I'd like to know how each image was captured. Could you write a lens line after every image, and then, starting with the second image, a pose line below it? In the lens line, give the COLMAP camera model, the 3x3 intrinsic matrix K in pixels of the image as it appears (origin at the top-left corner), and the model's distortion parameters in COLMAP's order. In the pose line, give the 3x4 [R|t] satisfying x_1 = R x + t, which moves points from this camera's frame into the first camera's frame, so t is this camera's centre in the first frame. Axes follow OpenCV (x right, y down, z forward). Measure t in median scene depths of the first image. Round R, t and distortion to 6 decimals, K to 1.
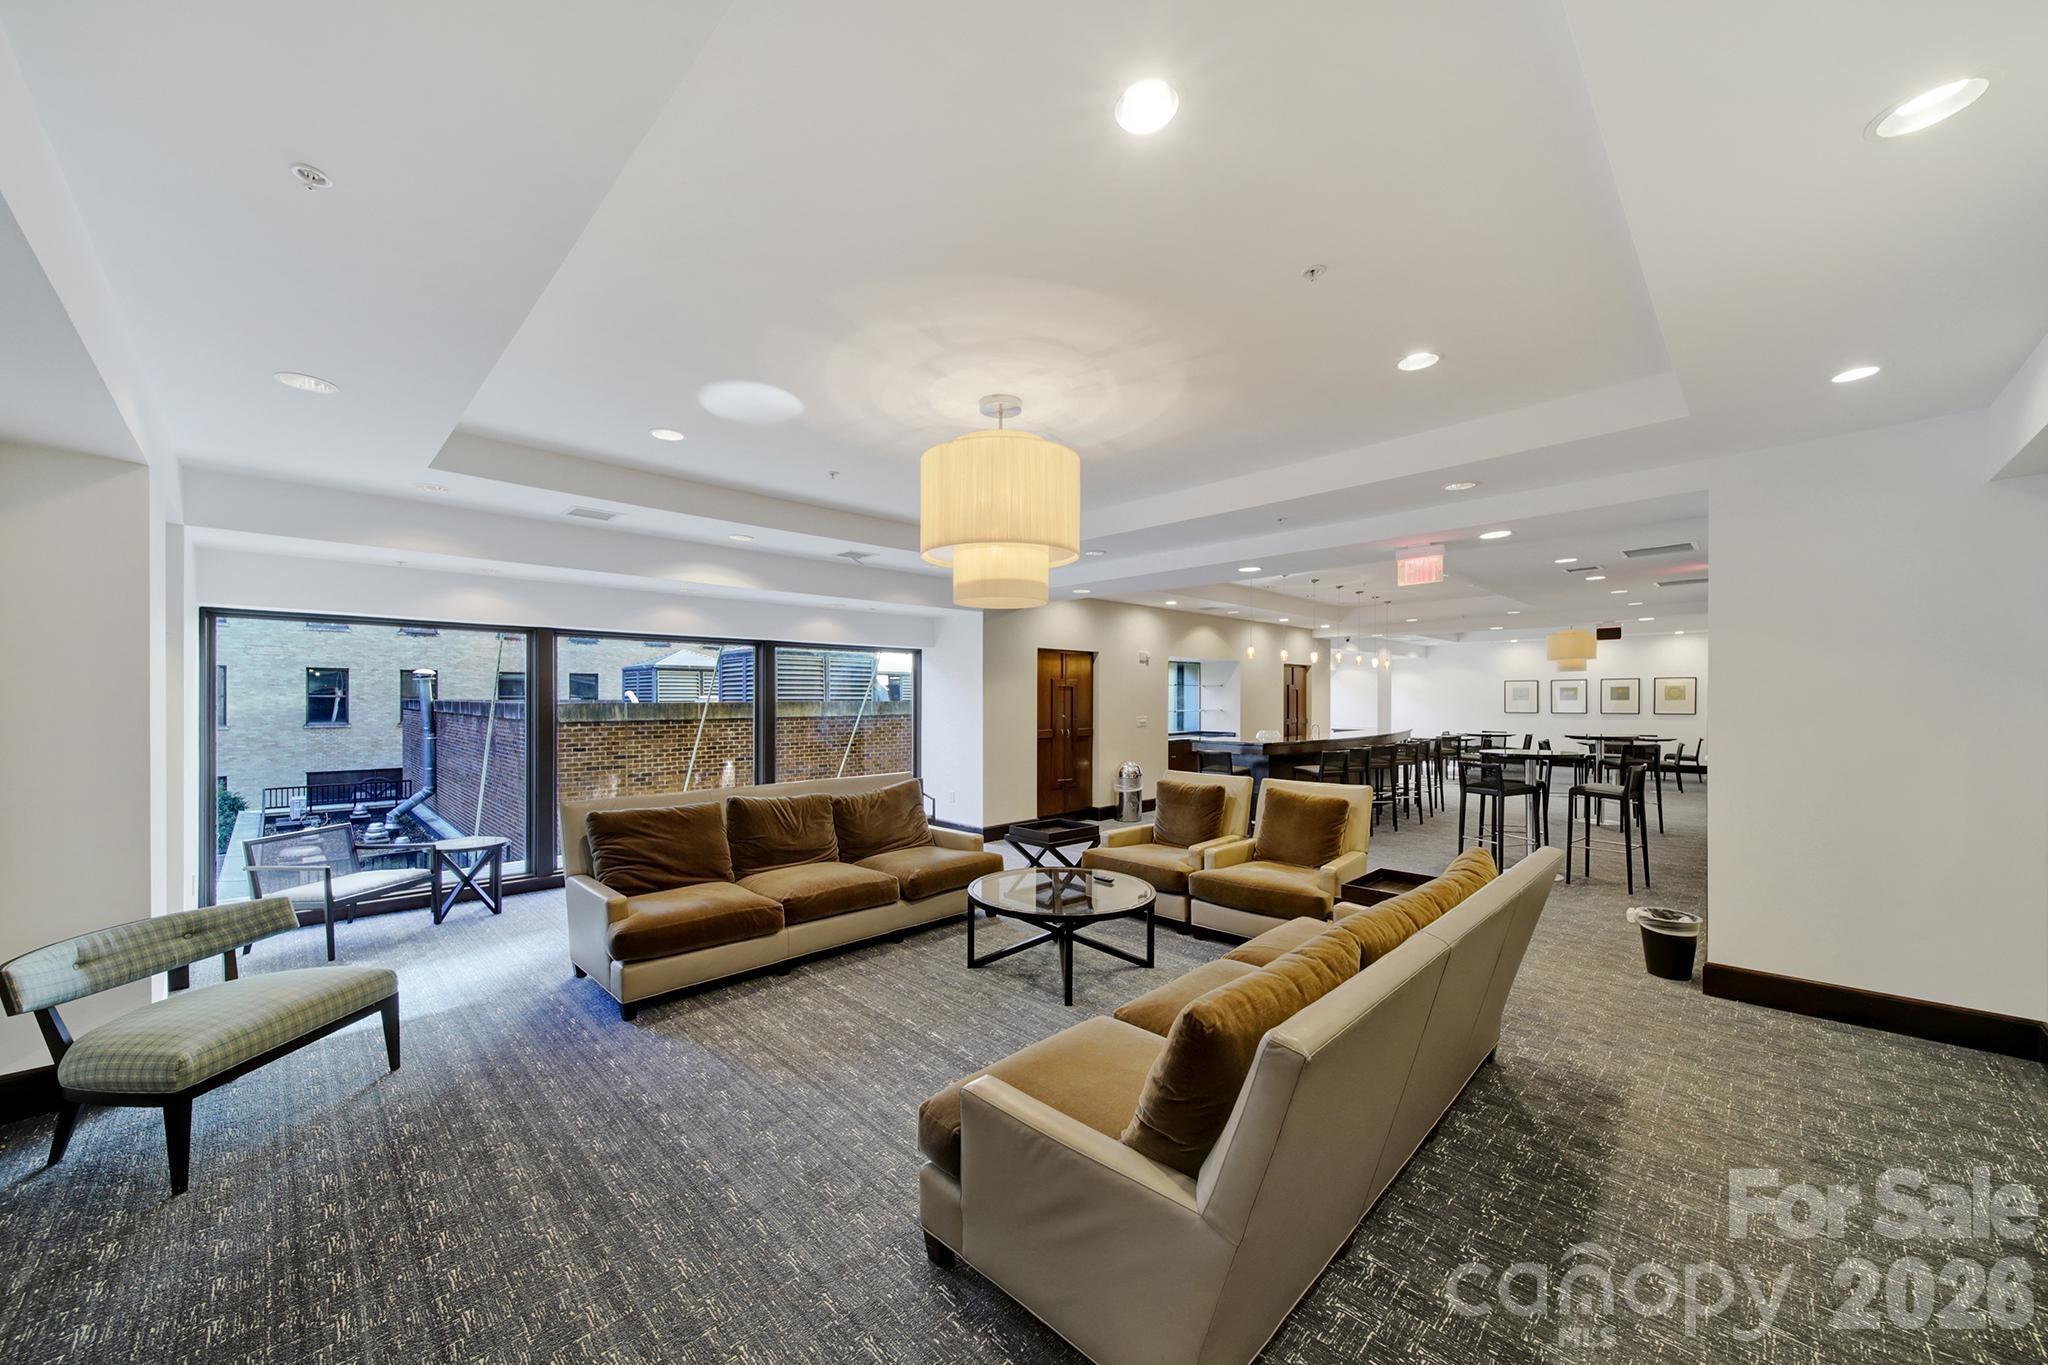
lens RADIAL K [[738.2, 0, 1037.1], [0, 738.2, 694.0], [0, 0, 1]] dist [0.002713, -0.001989]
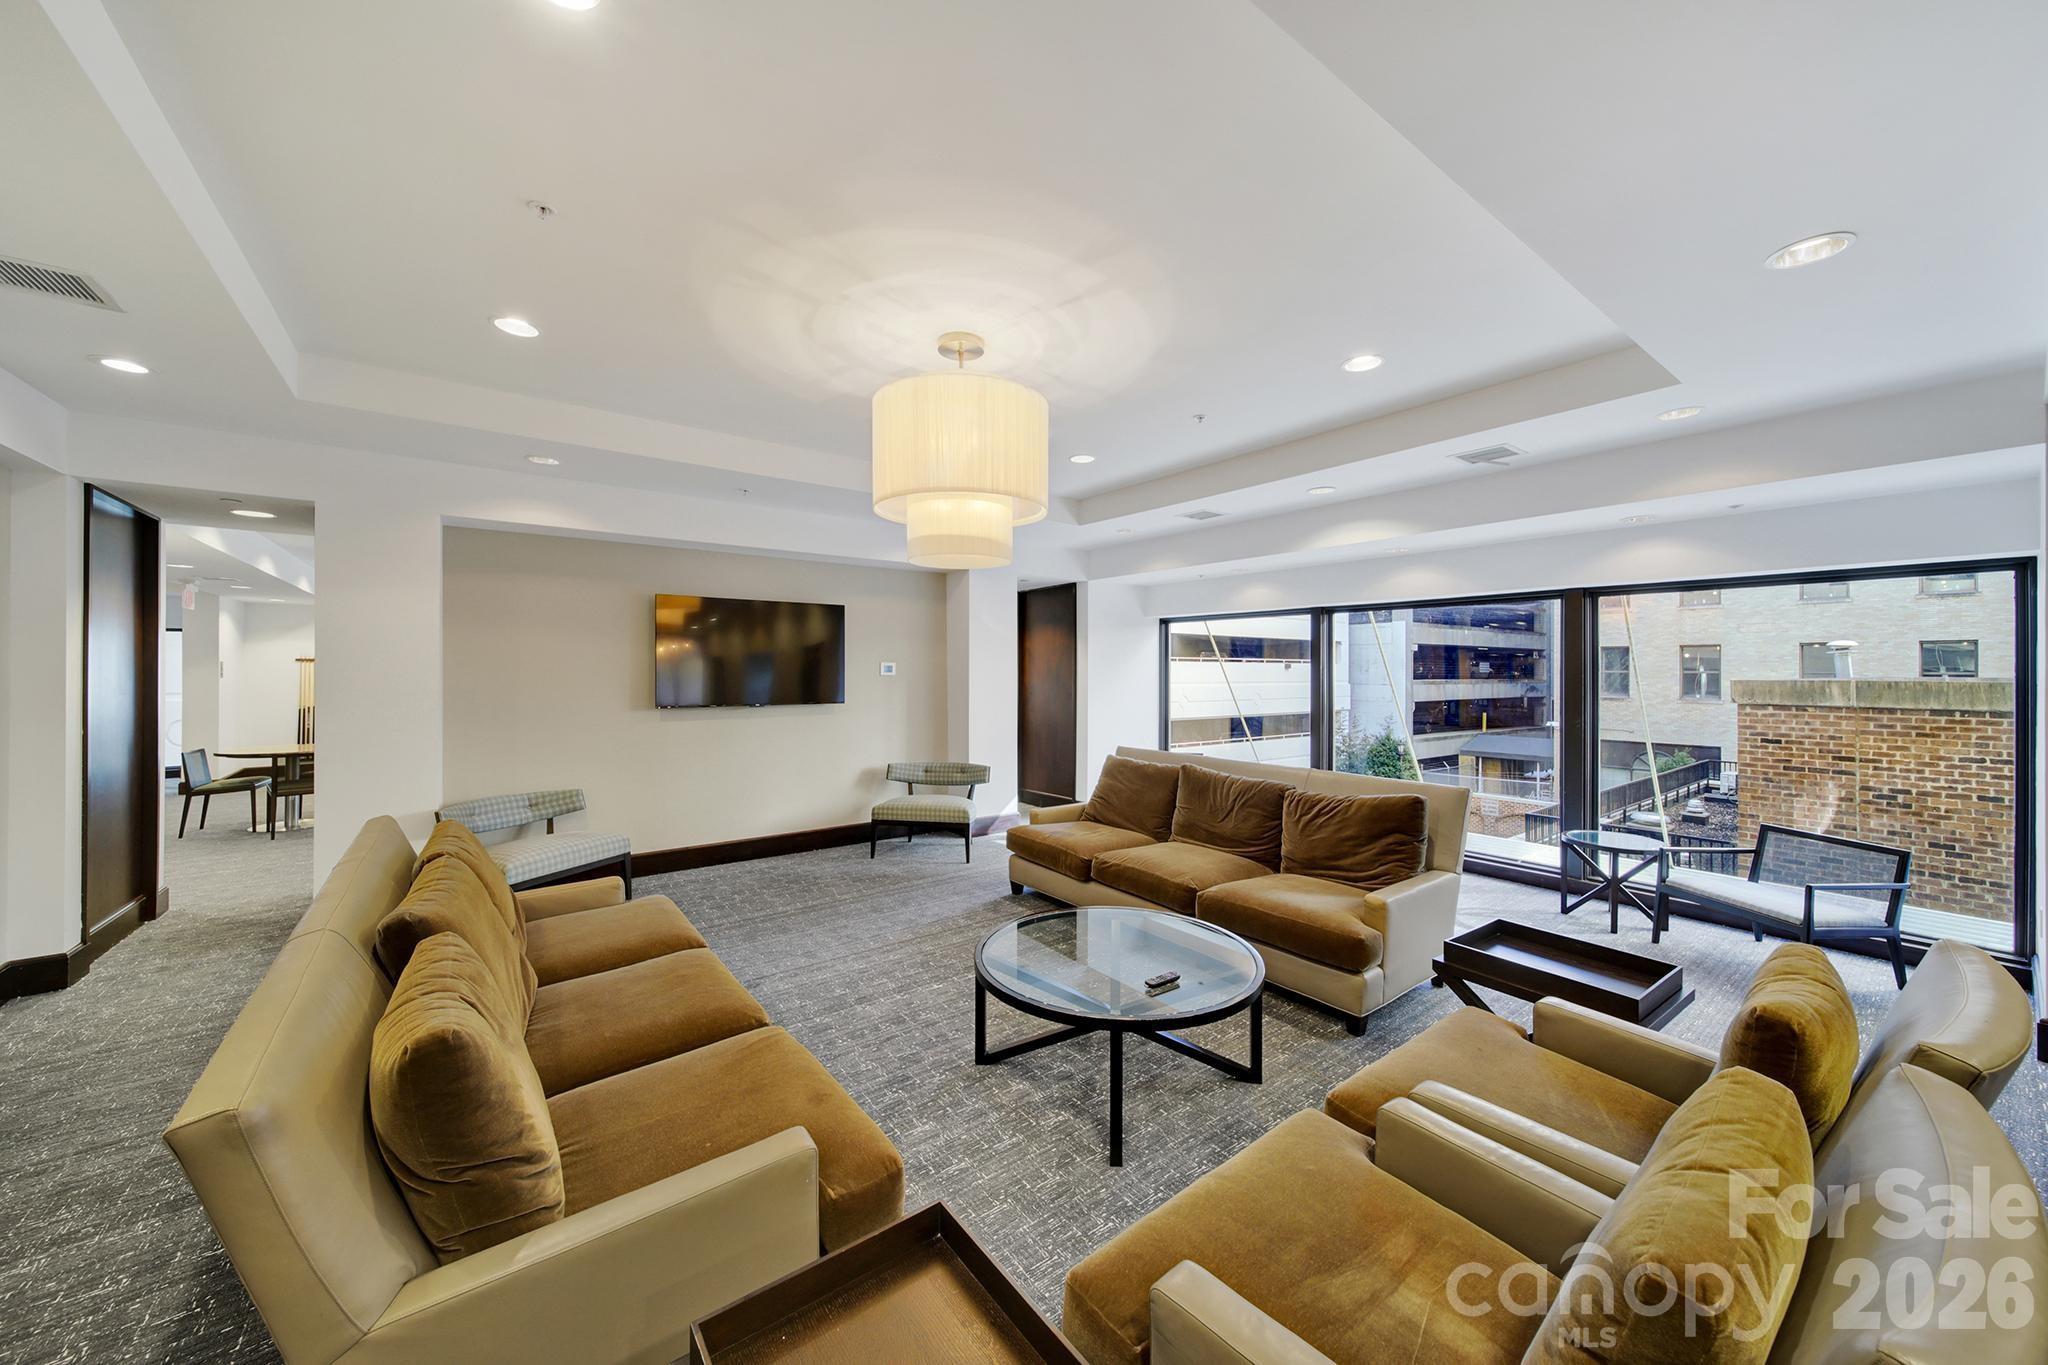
lens RADIAL K [[738.2, 0, 1036.4], [0, 738.2, 667.7], [0, 0, 1]] dist [0.002713, -0.001989]
pose [[-0.146449, -0.002967, -0.989214, 0.245840], [-0.002189, 0.999994, -0.002675, 0.003285], [0.989216, 0.001774, -0.146455, 0.358177]]
